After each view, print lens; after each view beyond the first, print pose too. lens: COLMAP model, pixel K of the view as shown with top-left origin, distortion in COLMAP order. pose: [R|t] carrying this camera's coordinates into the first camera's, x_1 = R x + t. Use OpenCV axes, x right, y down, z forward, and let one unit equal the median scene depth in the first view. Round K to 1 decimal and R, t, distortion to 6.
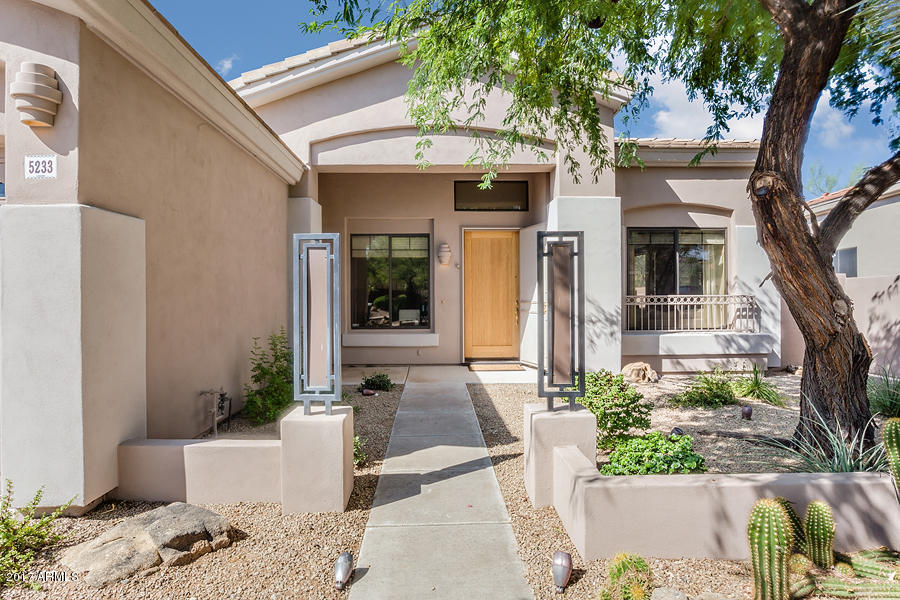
lens RADIAL K [[540.2, 0, 450.2], [0, 540.2, 298.9], [0, 0, 1]] dist [-0.001219, -0.000108]
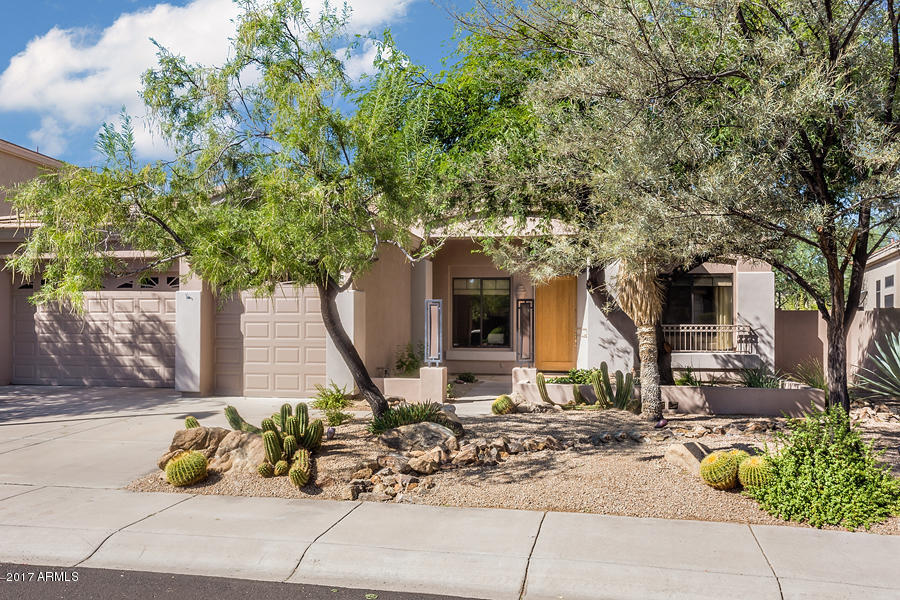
lens RADIAL K [[777.6, 0, 450.0], [0, 777.6, 300.0], [0, 0, 1]] dist [0.000534, 0.000300]
pose [[0.979573, 0.003595, -0.201054, 0.220358], [-0.010752, 0.999346, -0.034513, 0.004922], [0.200799, 0.035970, 0.978972, -1.001119]]
